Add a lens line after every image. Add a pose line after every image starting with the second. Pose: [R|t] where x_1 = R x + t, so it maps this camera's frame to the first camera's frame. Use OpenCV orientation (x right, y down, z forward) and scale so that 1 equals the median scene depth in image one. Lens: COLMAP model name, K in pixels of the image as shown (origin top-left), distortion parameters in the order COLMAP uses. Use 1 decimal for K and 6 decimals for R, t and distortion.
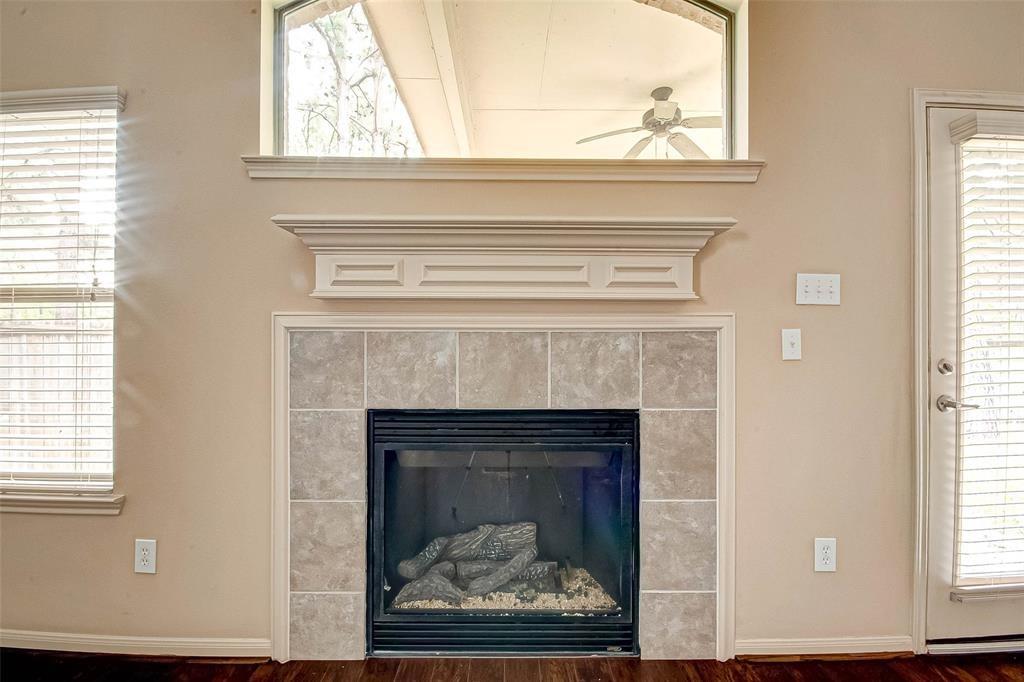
lens RADIAL K [[490.1, 0, 484.7], [0, 490.1, 333.0], [0, 0, 1]] dist [-0.003353, -0.000407]
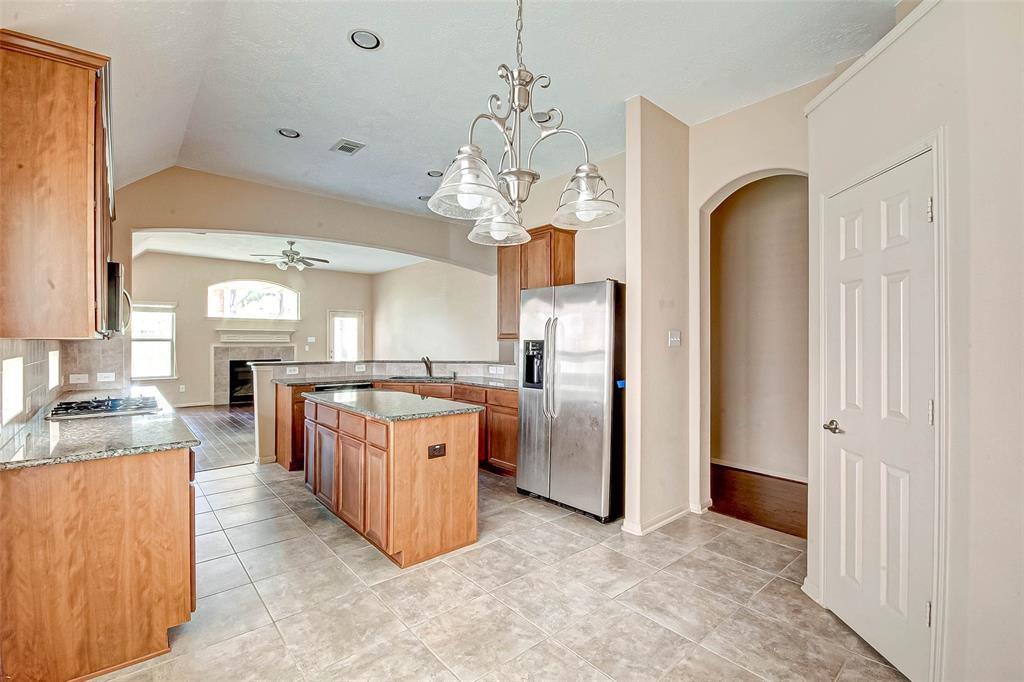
lens RADIAL K [[452.7, 0, 512.0], [0, 452.7, 341.0], [0, 0, 1]] dist [0.005501, -0.009315]
pose [[0.755108, -0.002854, 0.655595, -1.235799], [0.002151, 0.999996, 0.001876, -0.079596], [-0.655597, -0.000007, 0.755111, -5.256943]]
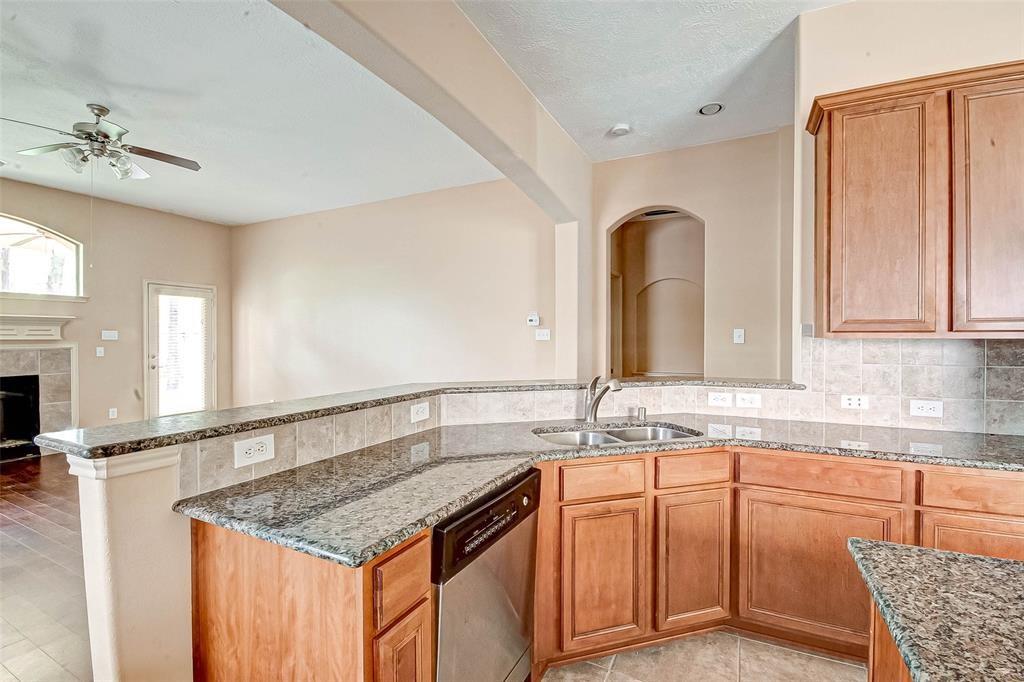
lens RADIAL K [[452.7, 0, 512.0], [0, 452.7, 341.0], [0, 0, 1]] dist [0.005501, -0.009315]
pose [[0.443010, -0.012223, 0.896433, -0.897699], [0.002665, 0.999921, 0.012317, -0.083087], [-0.896513, -0.003067, 0.443007, -2.907802]]
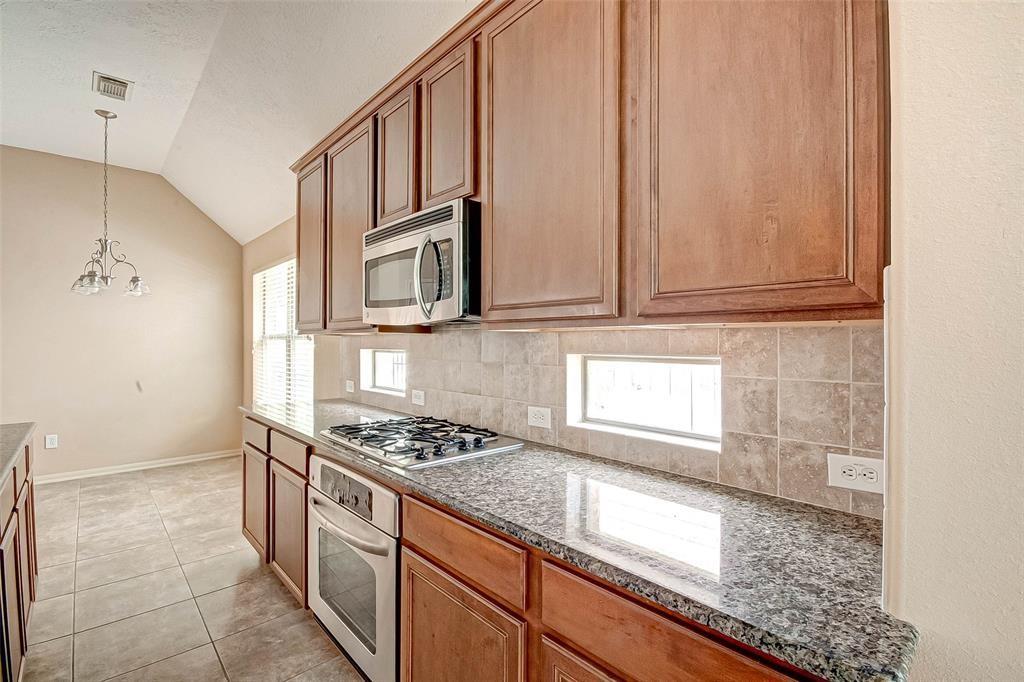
lens RADIAL K [[452.7, 0, 512.0], [0, 452.7, 341.0], [0, 0, 1]] dist [0.005501, -0.009315]
pose [[-0.725463, -0.003377, -0.688253, -0.697164], [-0.004028, 0.999992, -0.000661, -0.063539], [0.688249, 0.002292, -0.725471, -2.134482]]
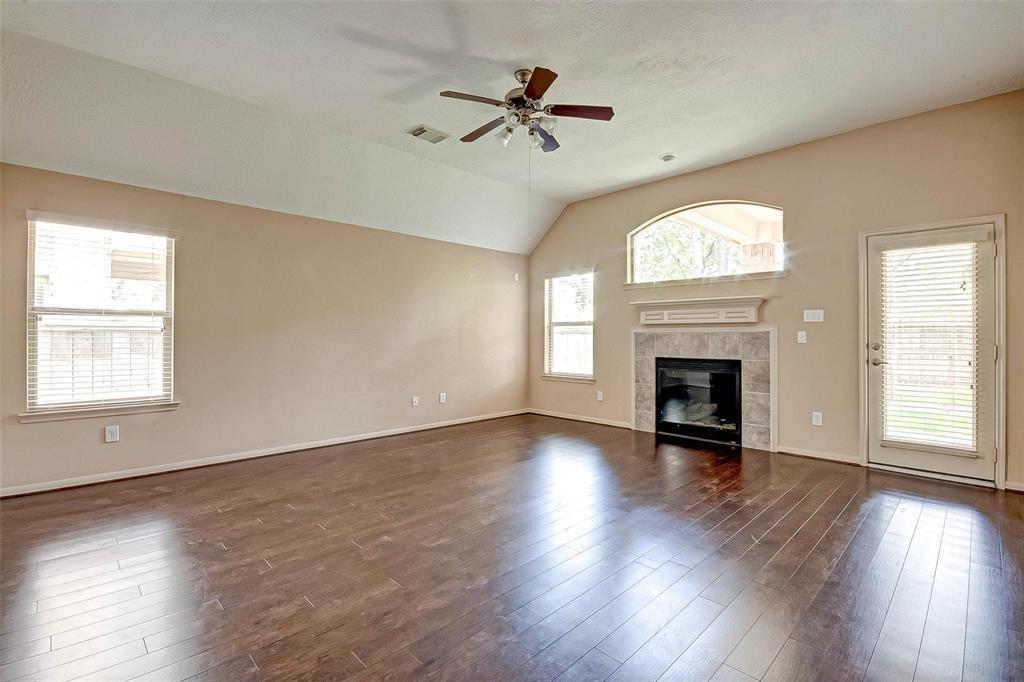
lens RADIAL K [[462.6, 0, 527.9], [0, 462.6, 335.2], [0, 0, 1]] dist [-0.002770, -0.000328]
pose [[0.712025, -0.005463, -0.702133, 1.338465], [-0.000112, 0.999969, -0.007894, 0.031867], [0.702154, 0.005700, 0.712002, -1.827755]]
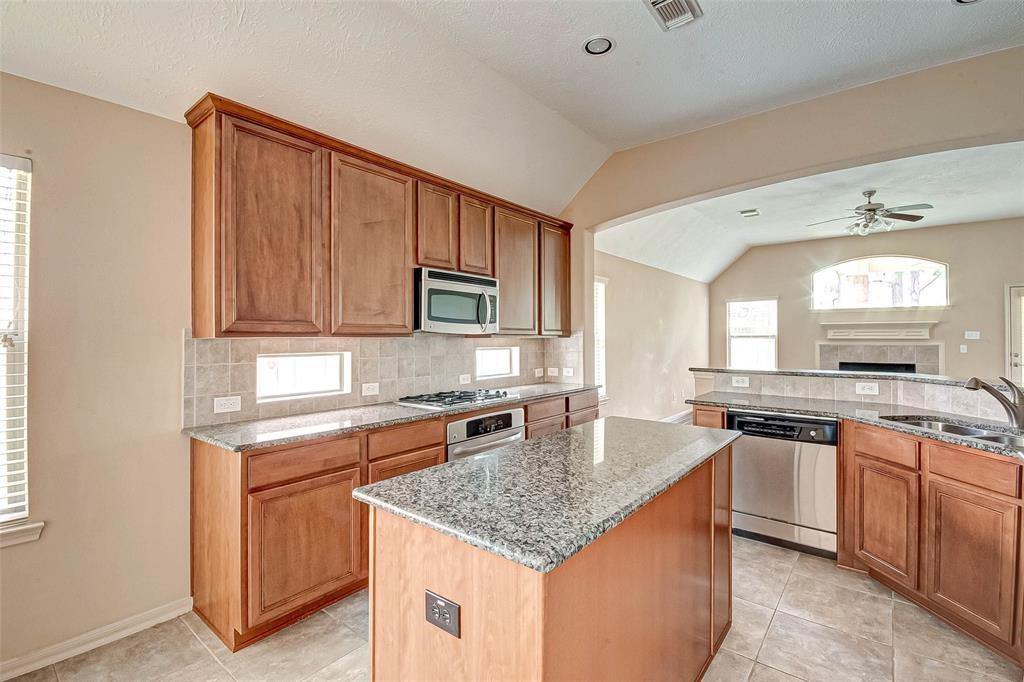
lens RADIAL K [[465.7, 0, 518.1], [0, 465.7, 334.5], [0, 0, 1]] dist [-0.010580, -0.000858]
pose [[0.786485, -0.009748, -0.617532, 0.080758], [0.004752, 0.999941, -0.009733, -0.078529], [0.617591, 0.004721, 0.786486, -4.348573]]
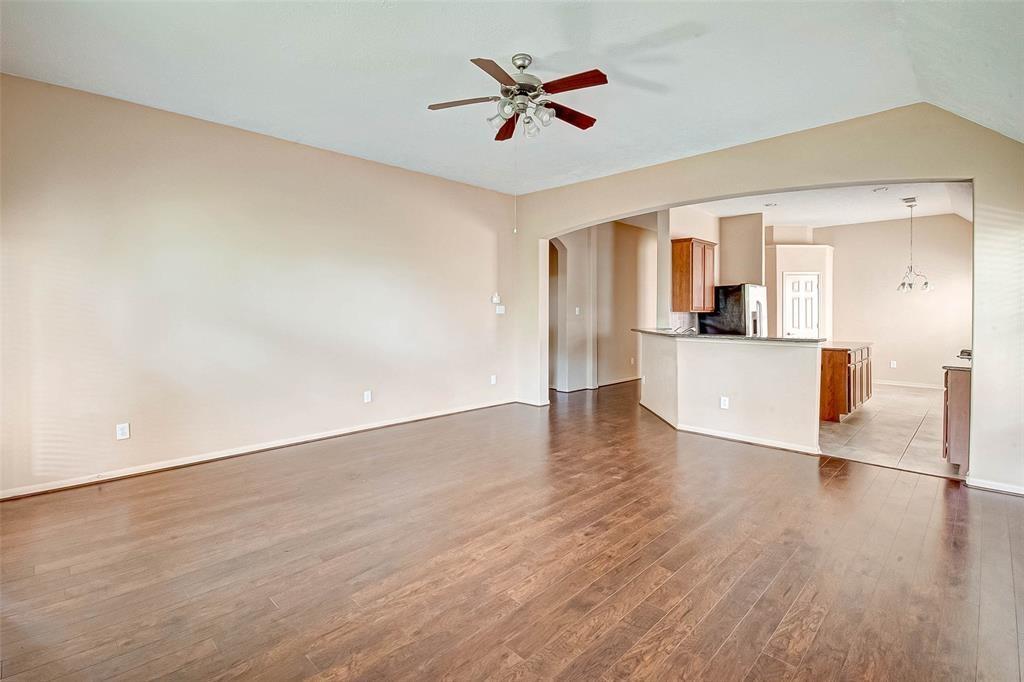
lens RADIAL K [[468.3, 0, 516.5], [0, 468.3, 312.1], [0, 0, 1]] dist [-0.001856, -0.000194]
pose [[-0.709319, -0.004683, 0.704872, -1.208967], [-0.002239, 0.999988, 0.004390, -0.085824], [-0.704884, 0.001535, -0.709321, 0.749108]]
